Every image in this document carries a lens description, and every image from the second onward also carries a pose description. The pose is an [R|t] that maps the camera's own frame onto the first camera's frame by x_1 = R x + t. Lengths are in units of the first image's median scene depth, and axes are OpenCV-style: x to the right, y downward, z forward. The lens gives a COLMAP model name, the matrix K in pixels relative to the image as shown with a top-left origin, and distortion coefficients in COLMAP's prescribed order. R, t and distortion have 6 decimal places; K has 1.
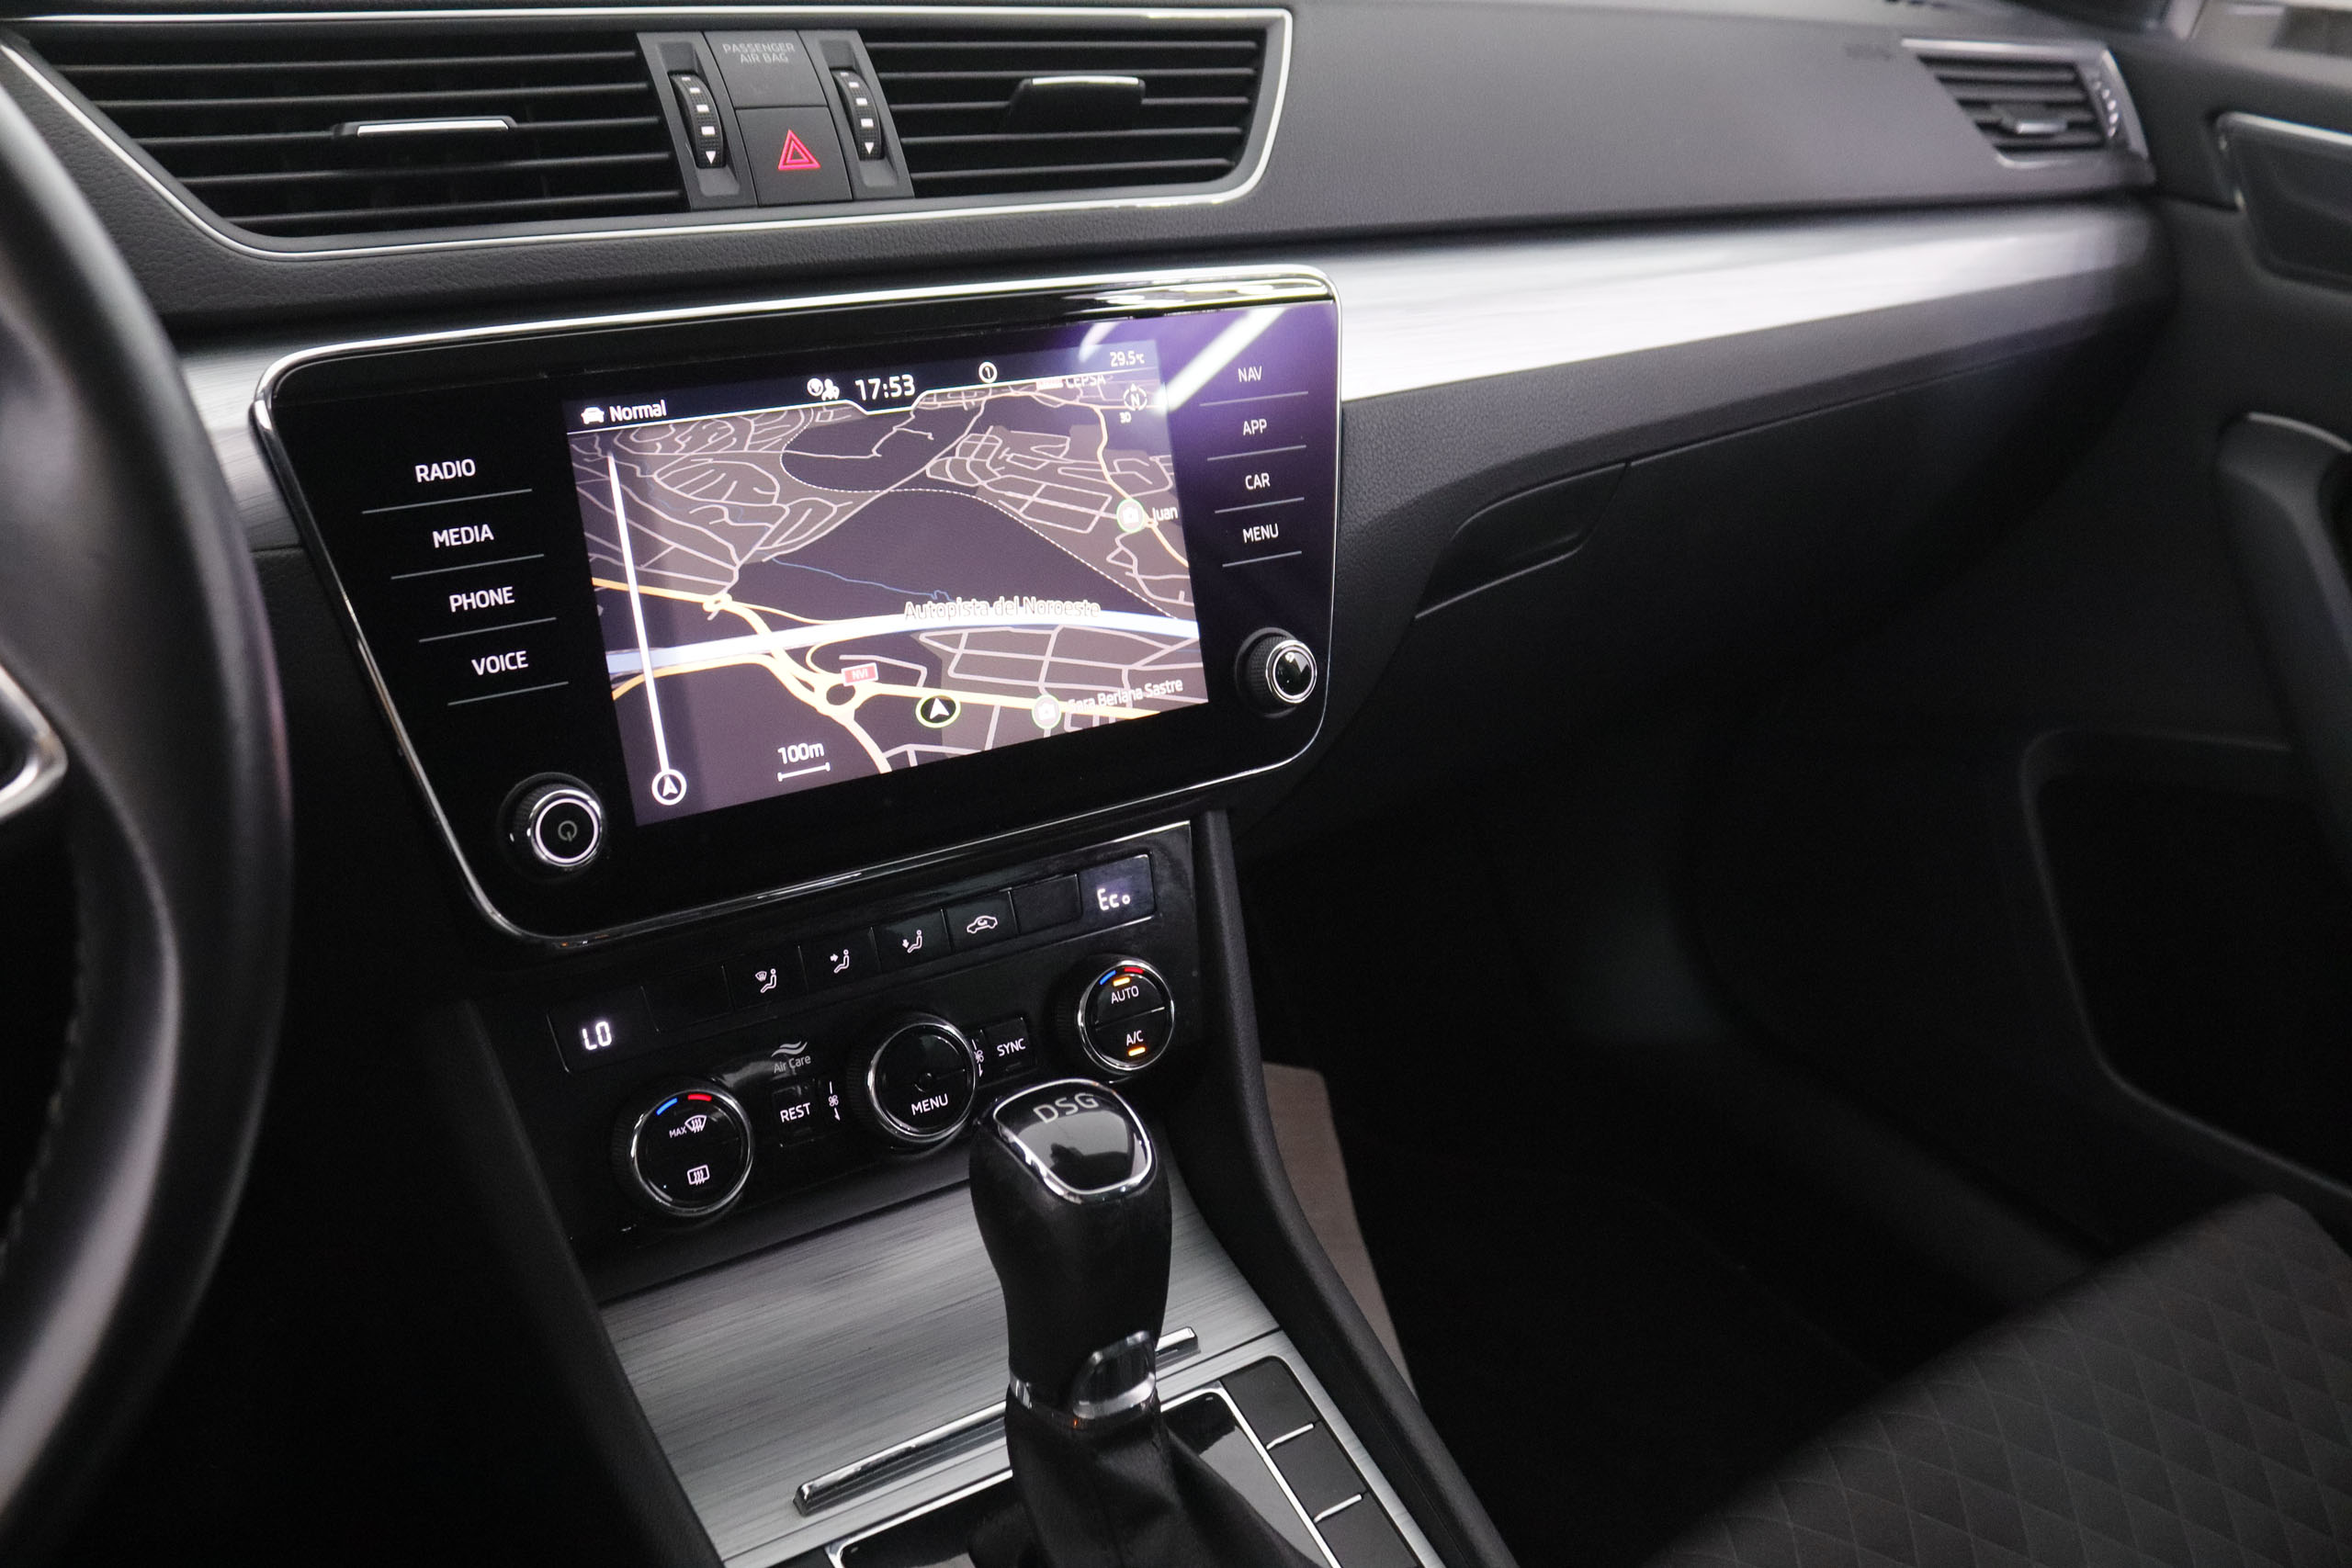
lens RADIAL K [[2080.2, 0, 1176.0], [0, 2080.2, 784.0], [0, 0, 1]] dist [-0.115360, 0.006087]
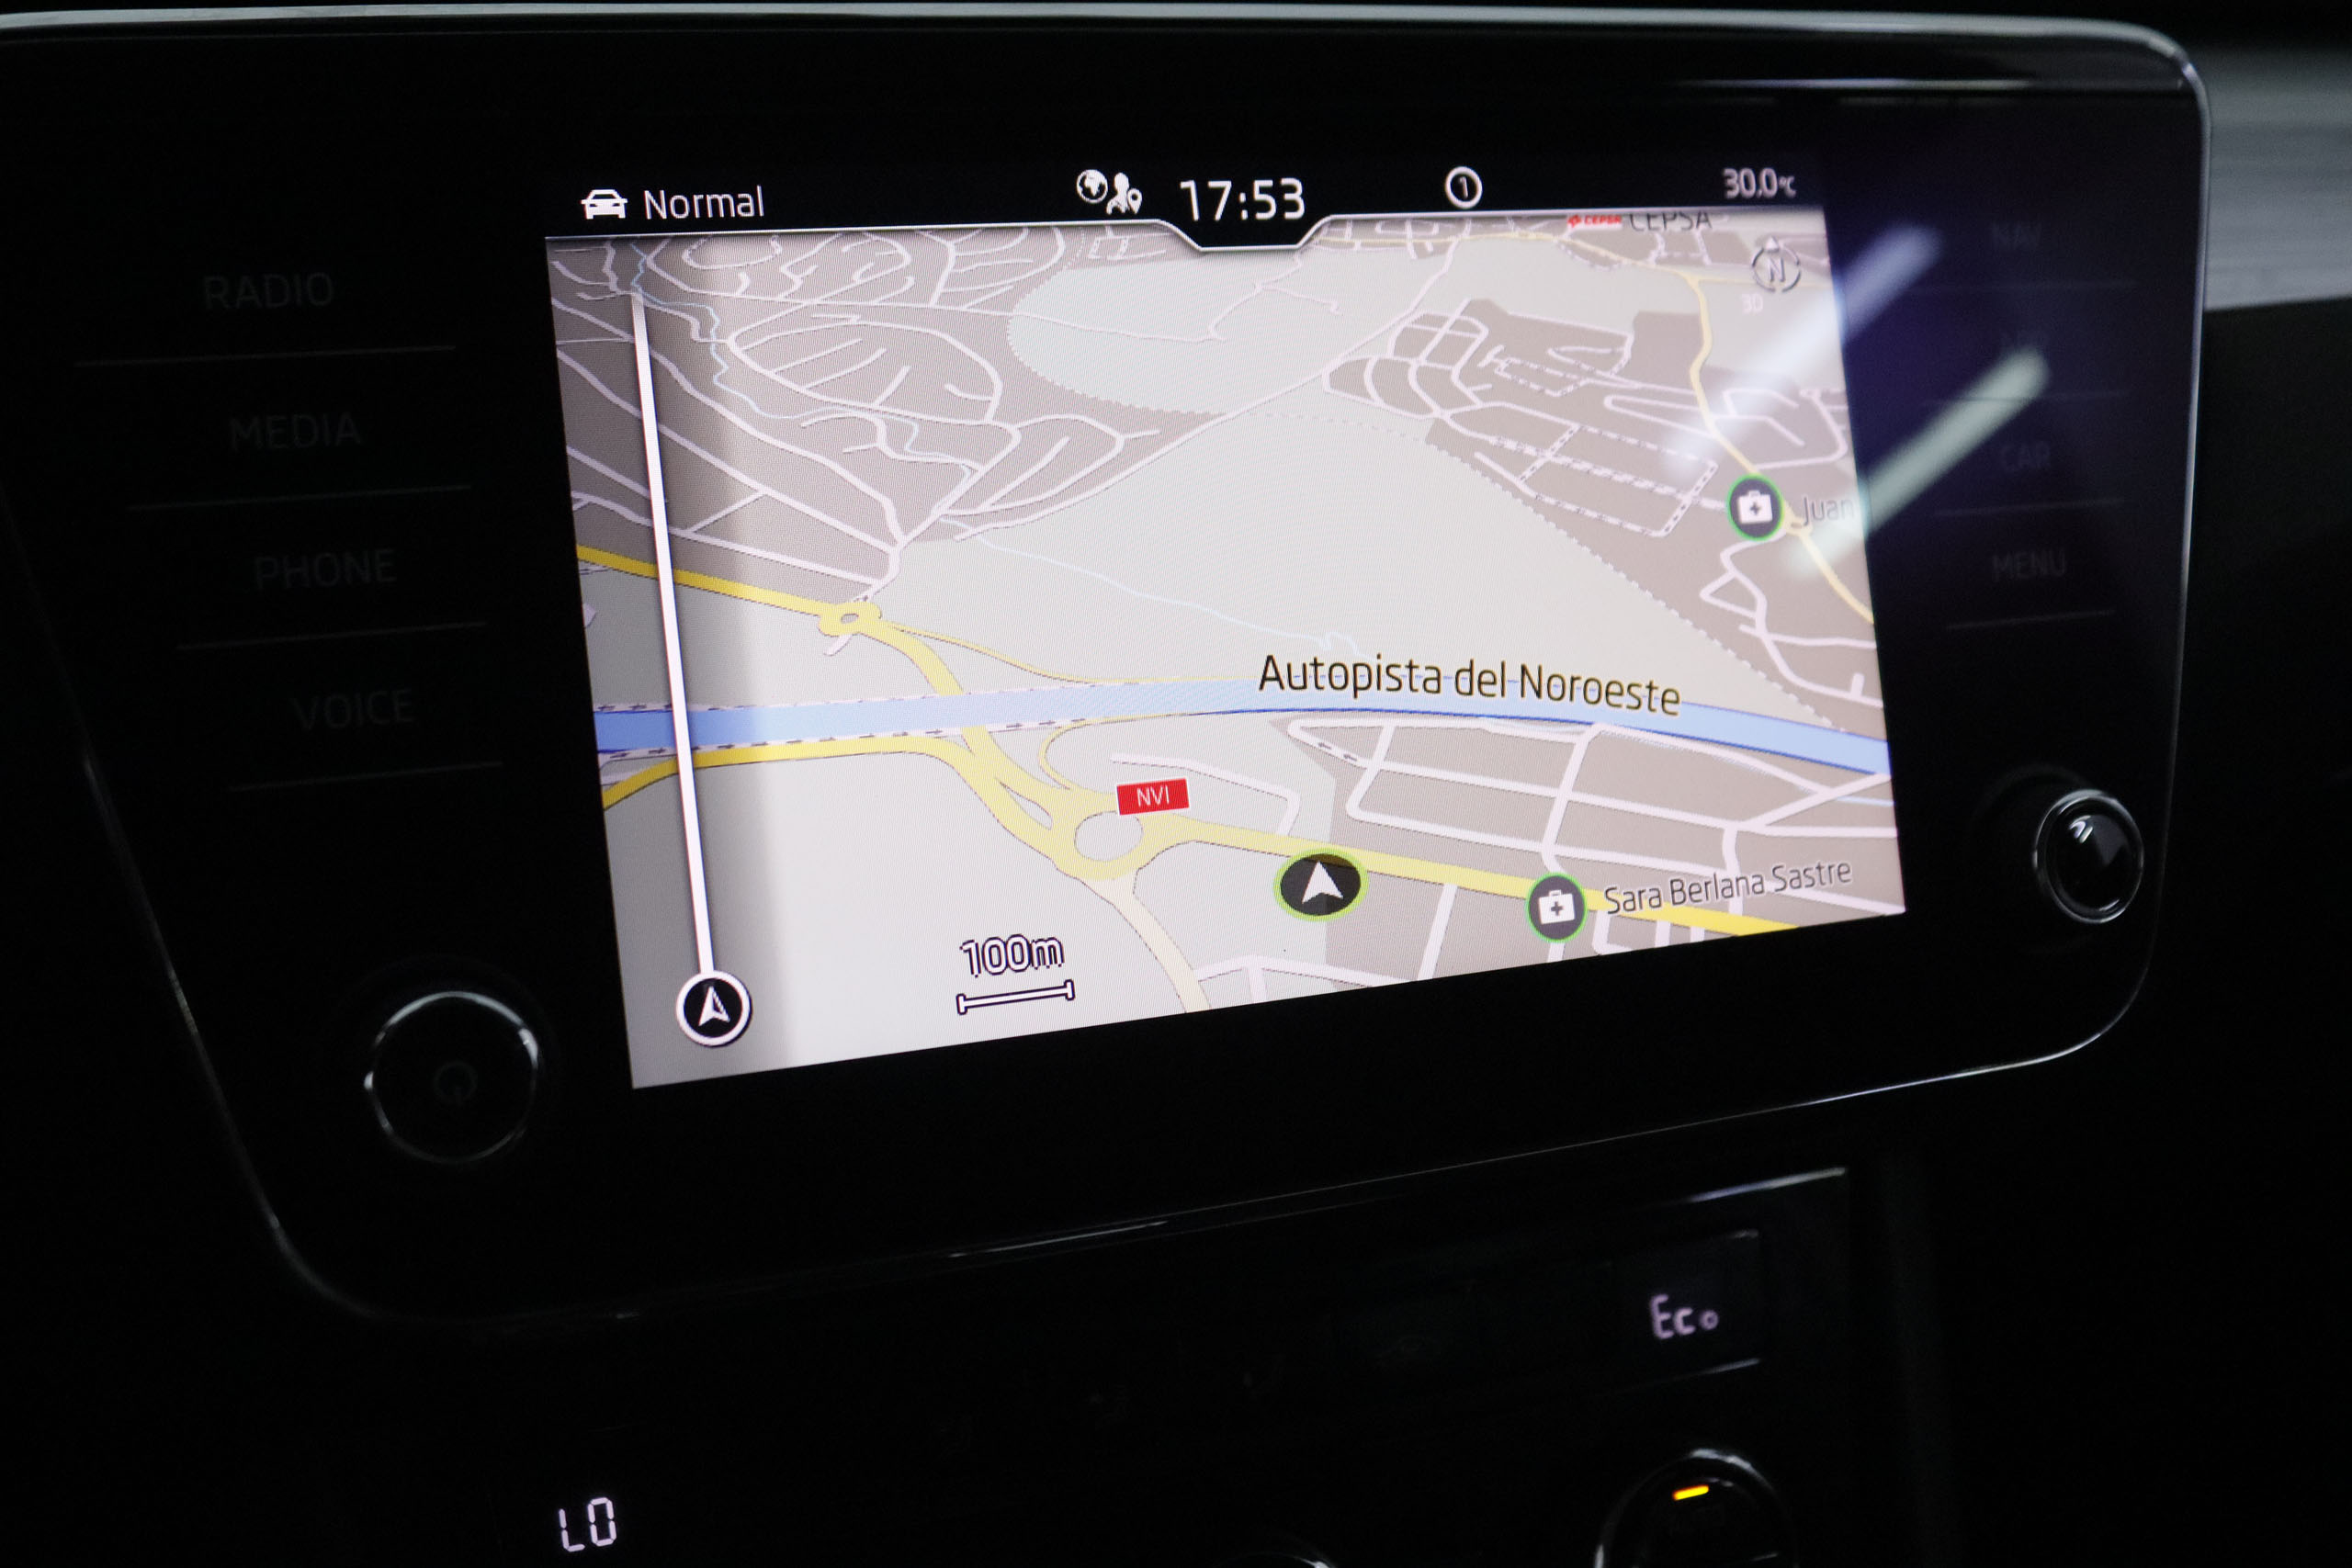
lens RADIAL K [[2914.6, 0, 1206.6], [0, 2914.6, 781.4], [0, 0, 1]] dist [-0.079062, 0.067812]
pose [[0.978553, 0.040569, -0.201959, -0.008027], [-0.063733, 0.991936, -0.109549, 0.013750], [0.195886, 0.120071, 0.973248, 0.343365]]
